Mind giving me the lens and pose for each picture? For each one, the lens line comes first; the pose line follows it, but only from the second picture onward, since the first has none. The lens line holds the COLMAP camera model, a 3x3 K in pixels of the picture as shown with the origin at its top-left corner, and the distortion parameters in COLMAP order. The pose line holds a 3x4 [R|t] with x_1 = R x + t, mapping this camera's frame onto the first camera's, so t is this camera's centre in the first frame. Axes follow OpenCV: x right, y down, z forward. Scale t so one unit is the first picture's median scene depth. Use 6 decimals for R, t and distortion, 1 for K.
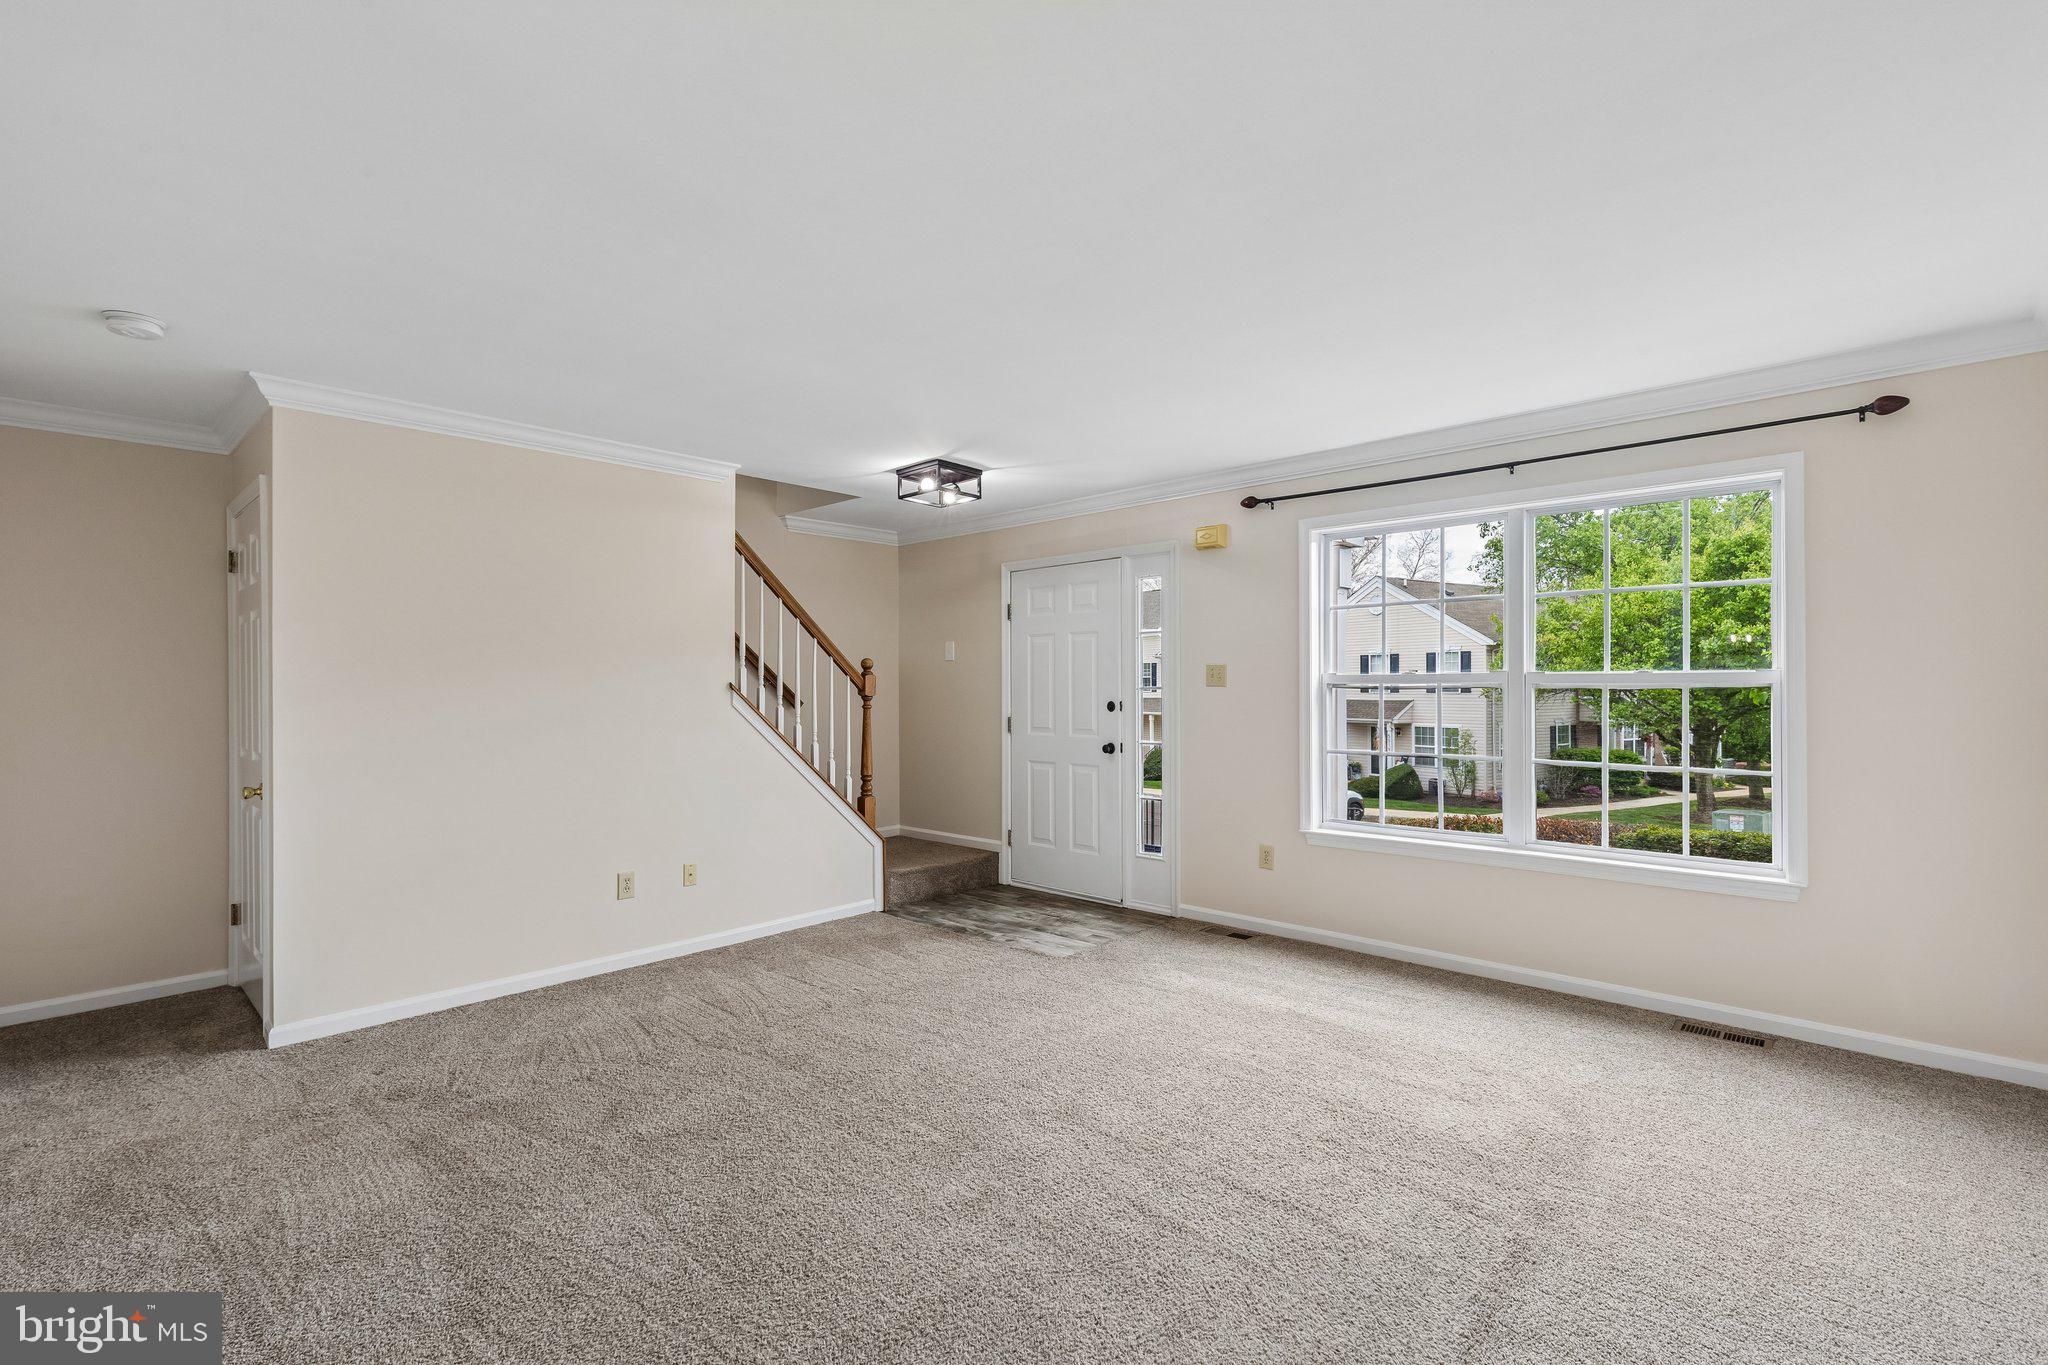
lens RADIAL K [[923.0, 0, 1024.0], [0, 923.0, 682.5], [0, 0, 1]] dist [0.001368, -0.000089]
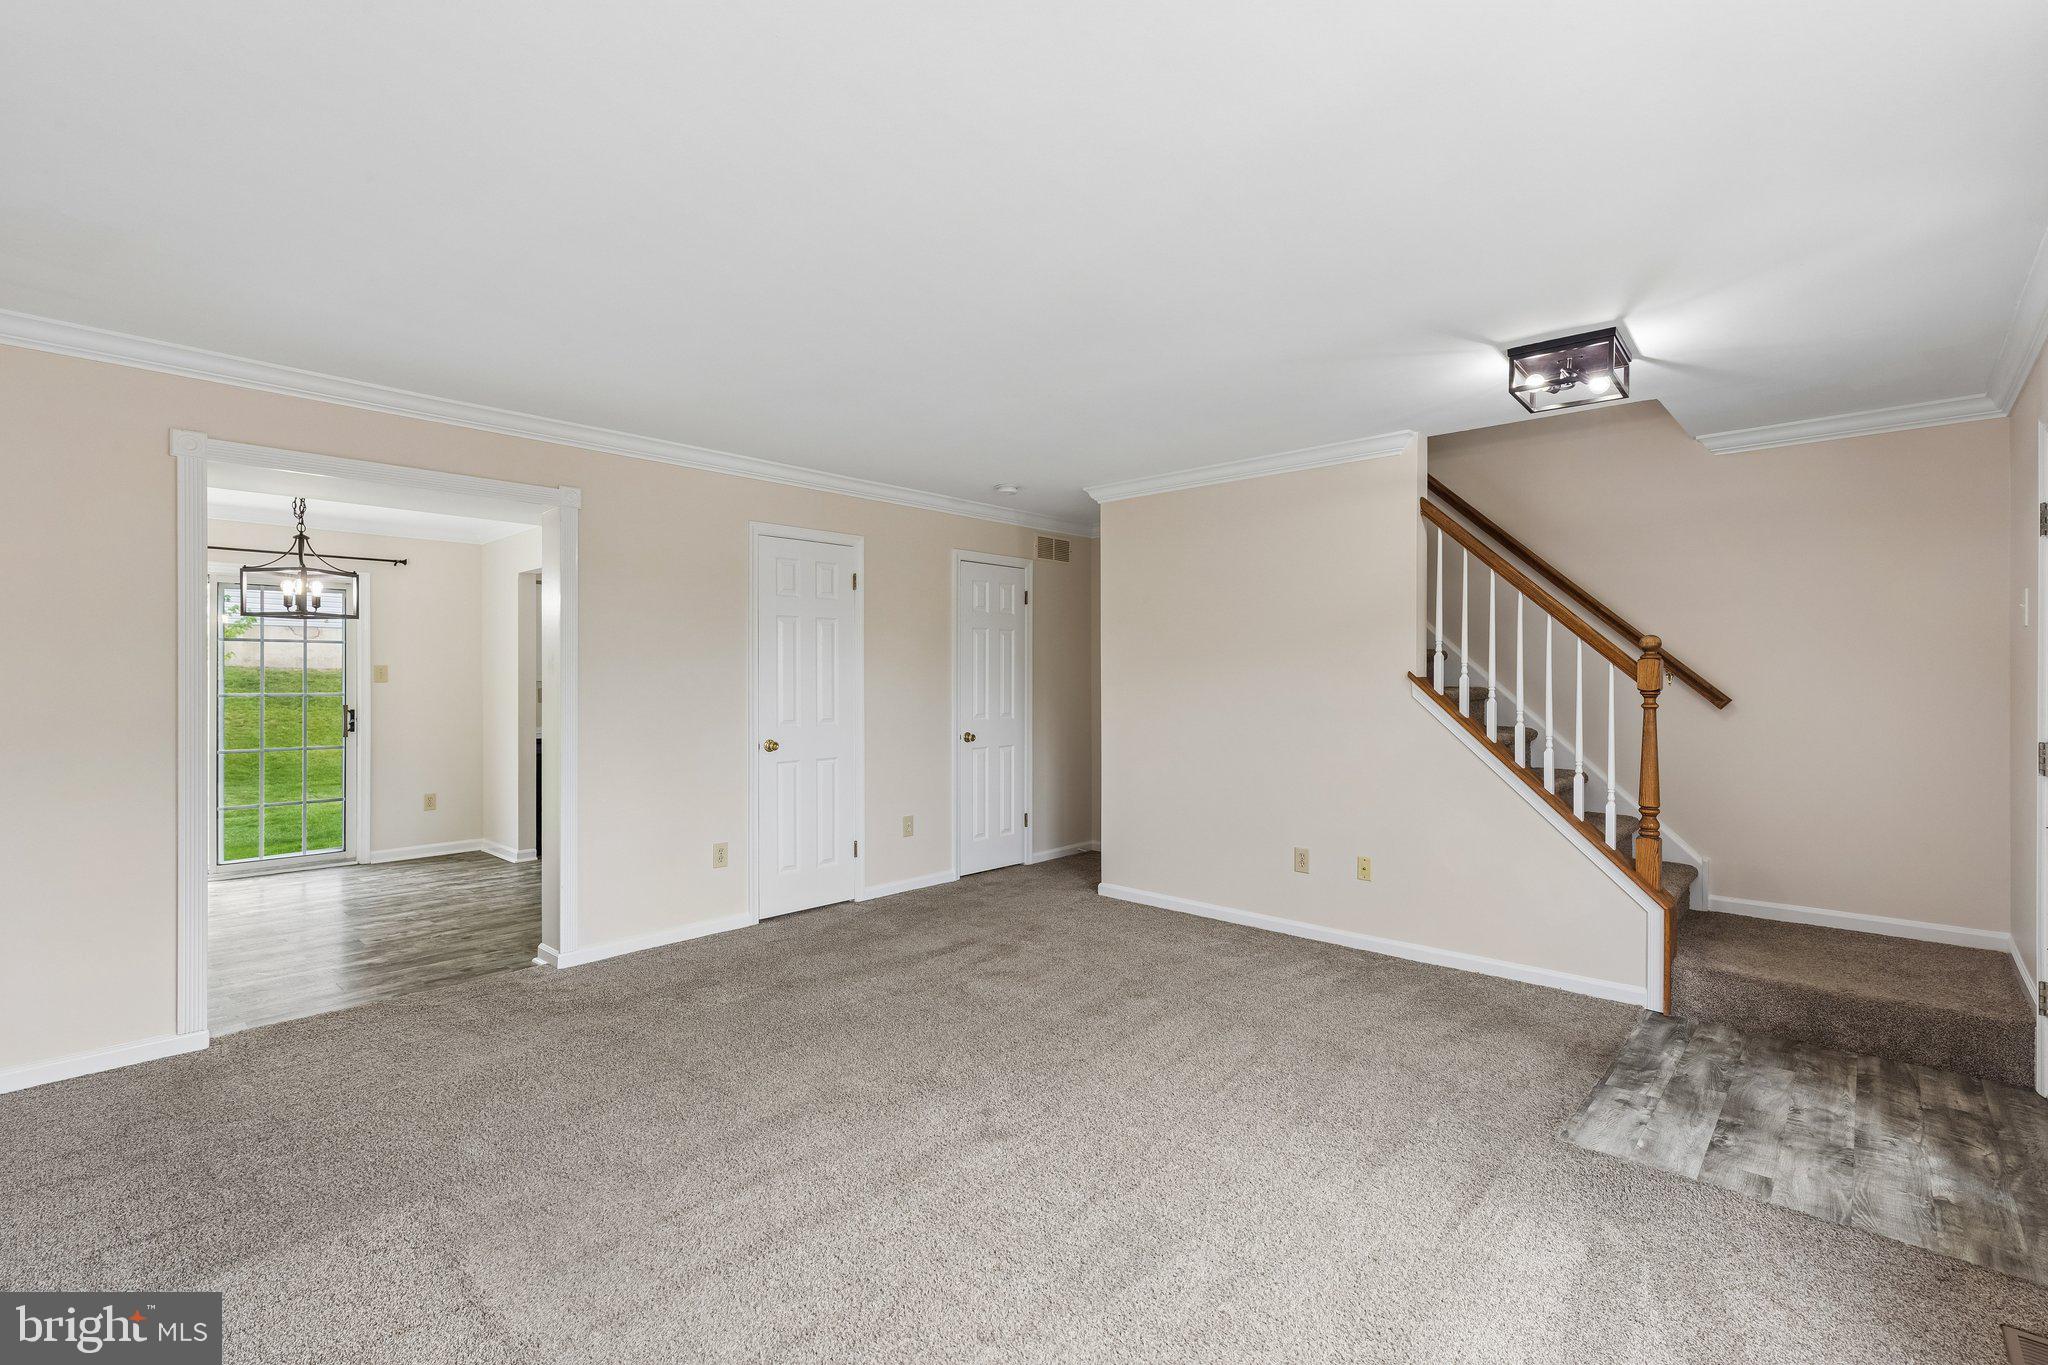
lens RADIAL K [[923.0, 0, 1024.0], [0, 923.0, 682.5], [0, 0, 1]] dist [0.001368, -0.000089]
pose [[0.000392, 0.013601, -0.999907, 0.602055], [0.005110, 0.999894, 0.013603, -0.004065], [0.999987, -0.005115, 0.000322, 0.631682]]
